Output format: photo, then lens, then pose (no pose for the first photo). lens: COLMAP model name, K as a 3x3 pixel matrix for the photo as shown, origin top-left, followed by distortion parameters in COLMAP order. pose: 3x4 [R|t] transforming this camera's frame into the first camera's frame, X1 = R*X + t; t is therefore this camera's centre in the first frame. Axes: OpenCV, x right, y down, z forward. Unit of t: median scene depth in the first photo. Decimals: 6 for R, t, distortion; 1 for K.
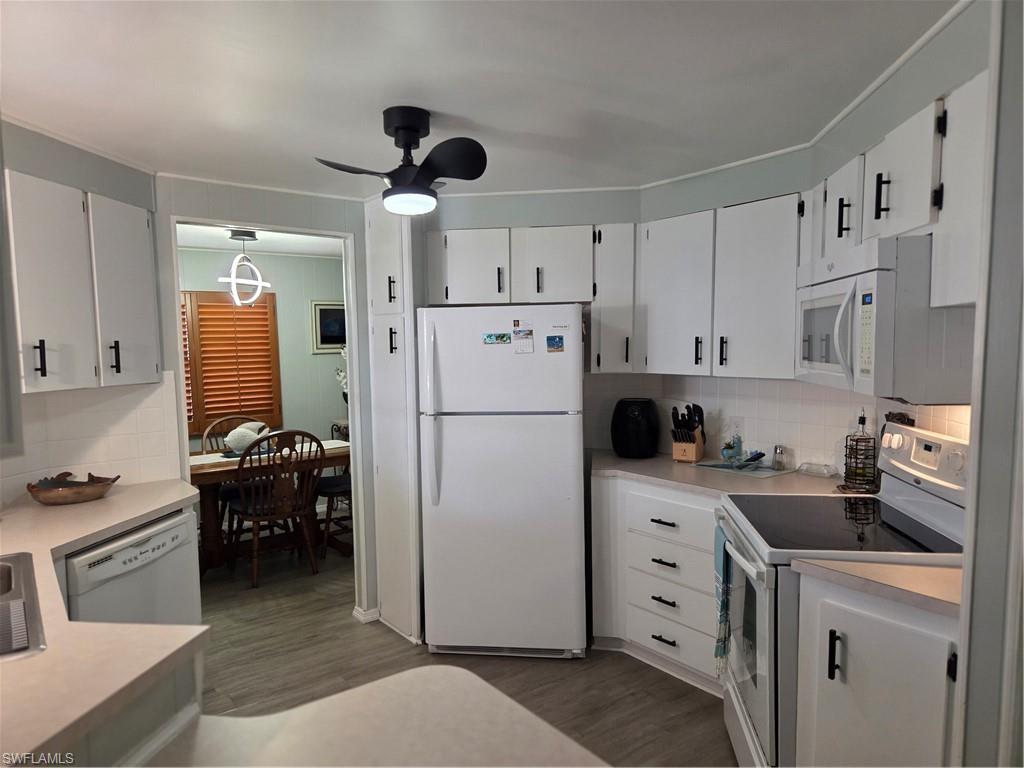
lens RADIAL K [[686.4, 0, 512.8], [0, 686.4, 392.0], [0, 0, 1]] dist [0.066630, -0.051969]
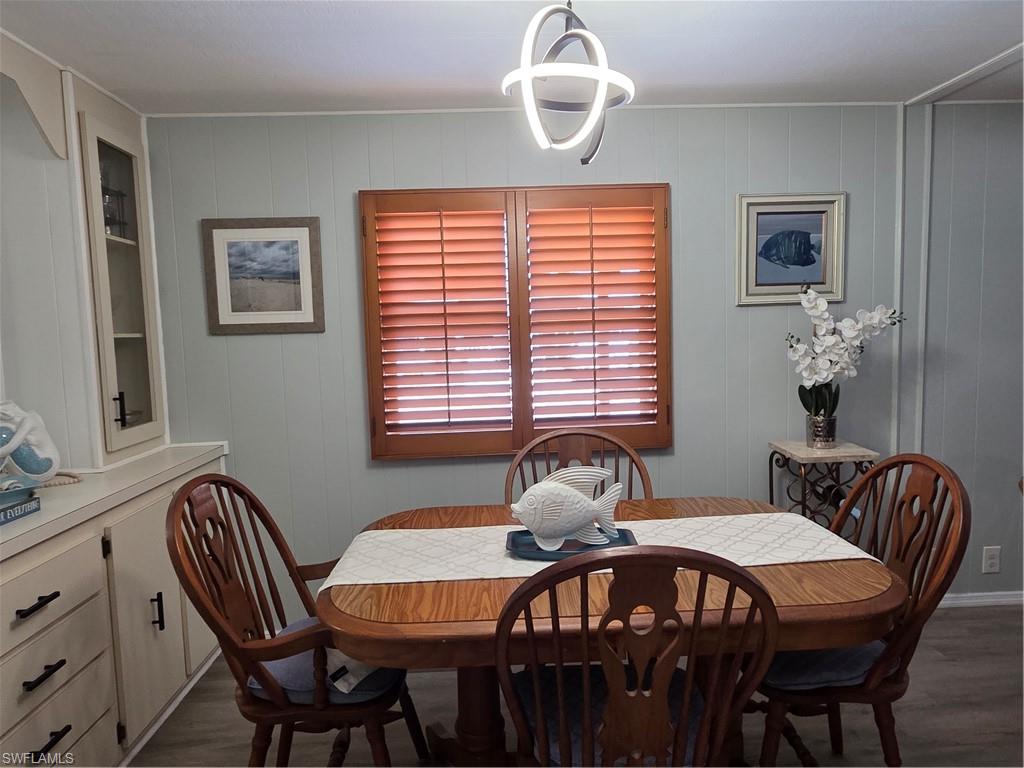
lens RADIAL K [[648.5, 0, 514.8], [0, 648.5, 384.0], [0, 0, 1]] dist [-0.000693, 0.008340]
pose [[0.825395, 0.047022, -0.562594, -0.207334], [-0.030907, 0.998794, 0.038135, -0.015481], [0.563709, -0.014088, 0.825853, 0.688799]]
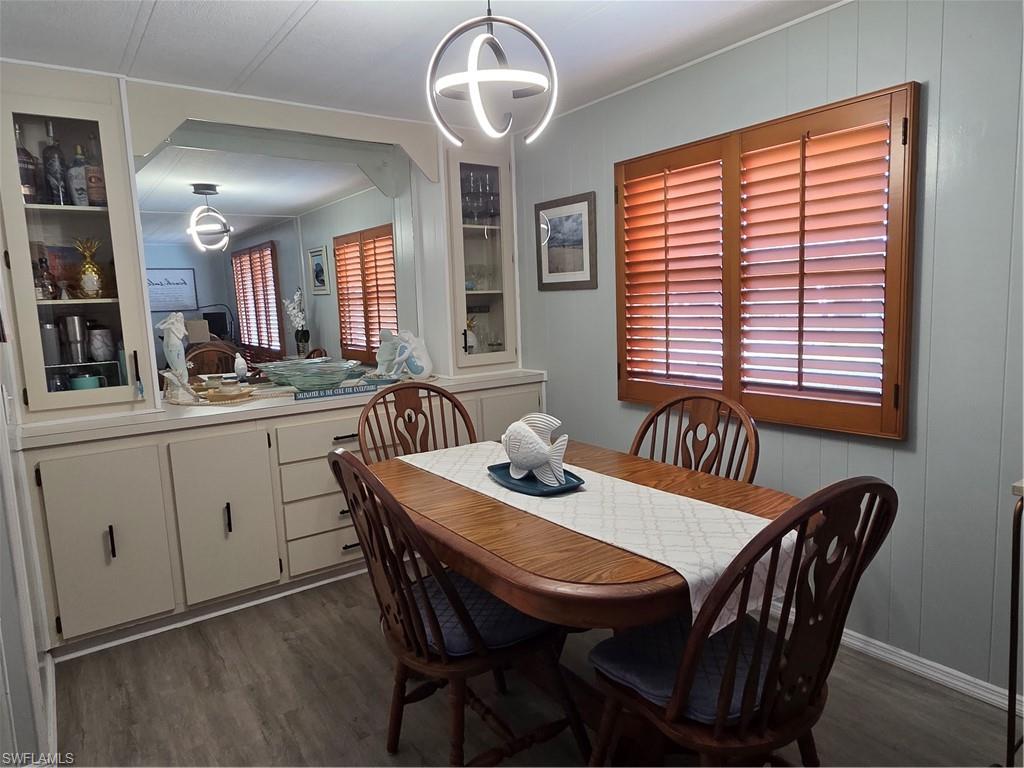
lens RADIAL K [[648.5, 0, 513.9], [0, 648.5, 378.7], [0, 0, 1]] dist [-0.000693, 0.008340]
pose [[-0.023438, 0.147226, -0.988825, 0.025780], [-0.035554, 0.988348, 0.147998, -0.038569], [0.999093, 0.038626, -0.017930, 1.000917]]
